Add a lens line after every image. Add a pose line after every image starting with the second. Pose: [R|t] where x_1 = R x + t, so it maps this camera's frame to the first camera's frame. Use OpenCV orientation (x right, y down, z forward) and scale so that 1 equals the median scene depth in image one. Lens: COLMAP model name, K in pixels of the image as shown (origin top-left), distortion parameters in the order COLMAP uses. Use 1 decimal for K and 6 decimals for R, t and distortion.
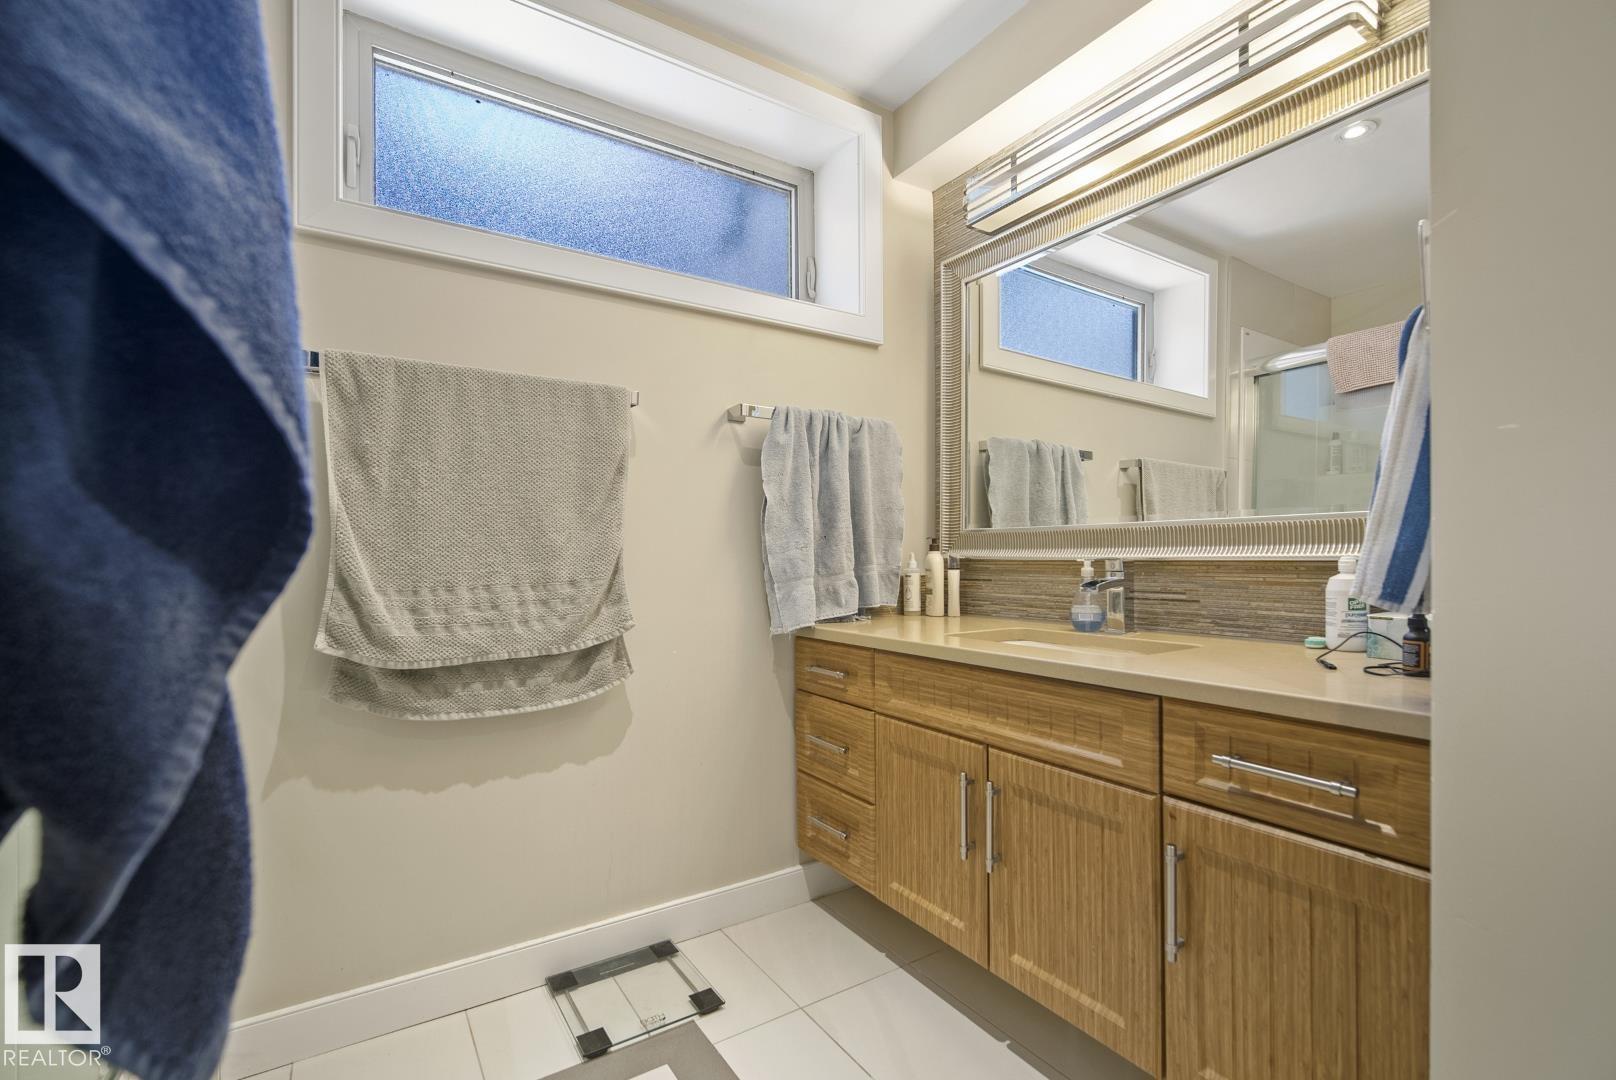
lens RADIAL K [[717.4, 0, 813.9], [0, 717.4, 553.7], [0, 0, 1]] dist [-0.009434, 0.003898]
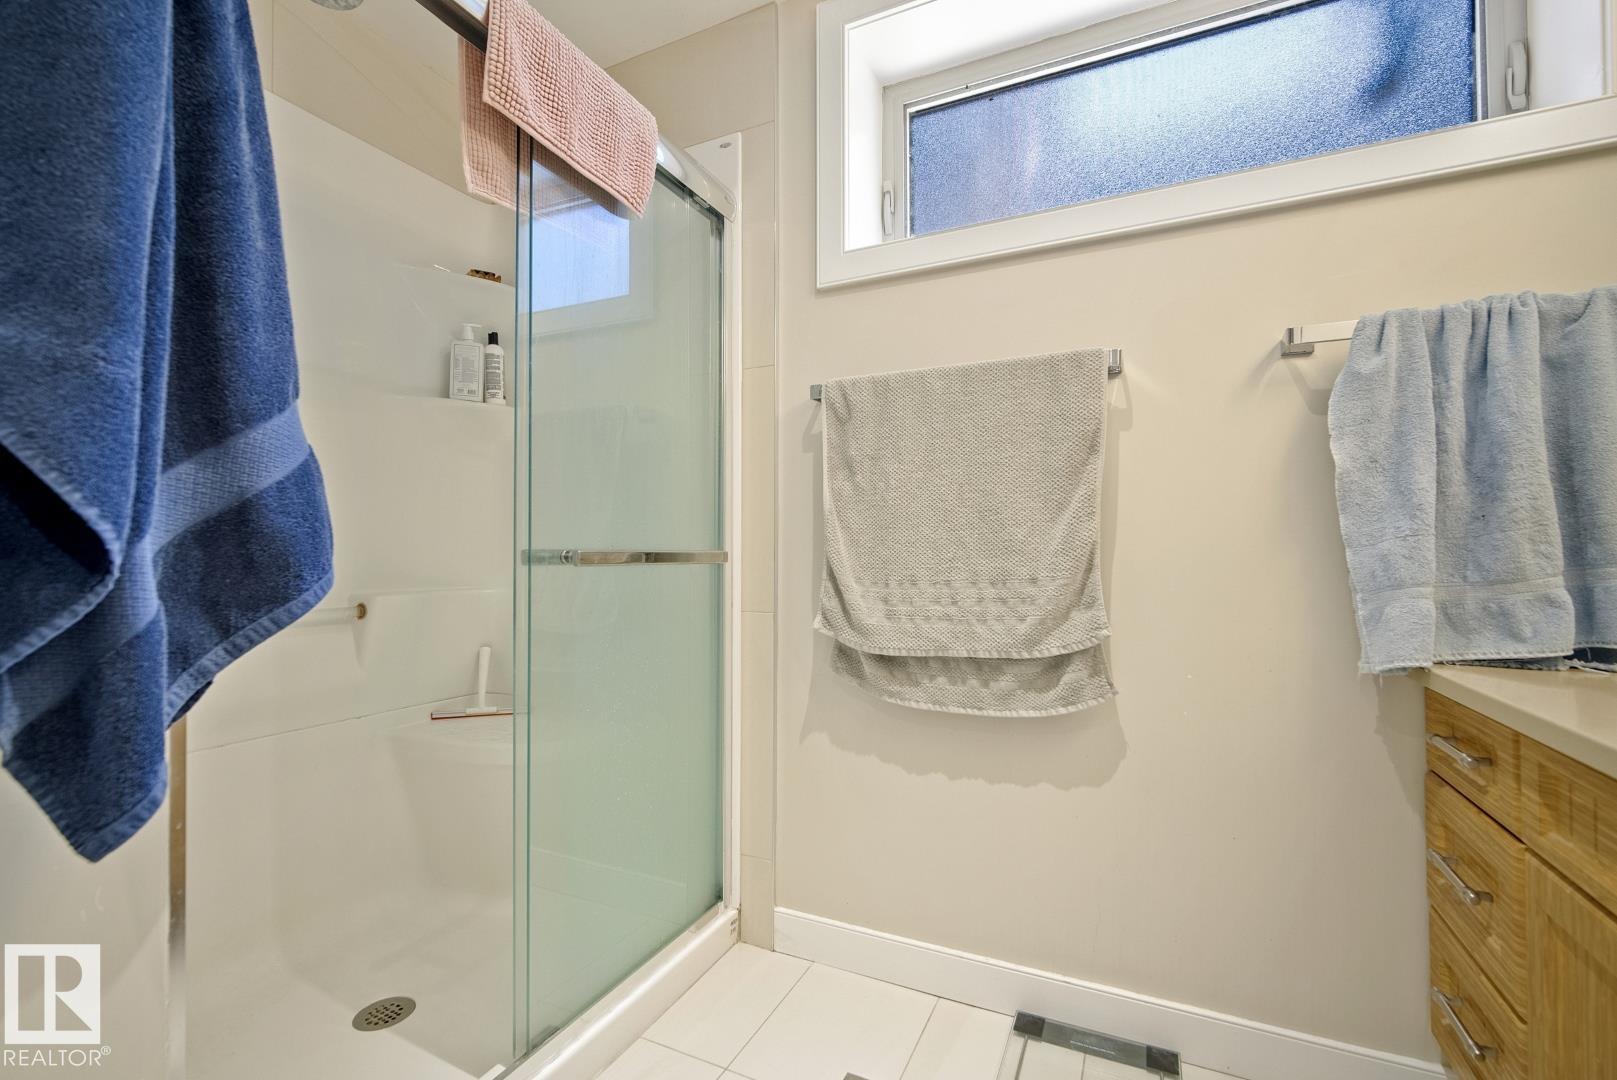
lens RADIAL K [[717.8, 0, 806.7], [0, 717.8, 539.8], [0, 0, 1]] dist [-0.009434, 0.003898]
pose [[0.511009, -0.015568, -0.859435, 0.287744], [0.006011, 0.999876, -0.014538, 0.000347], [0.859554, 0.002263, 0.511039, 0.297856]]
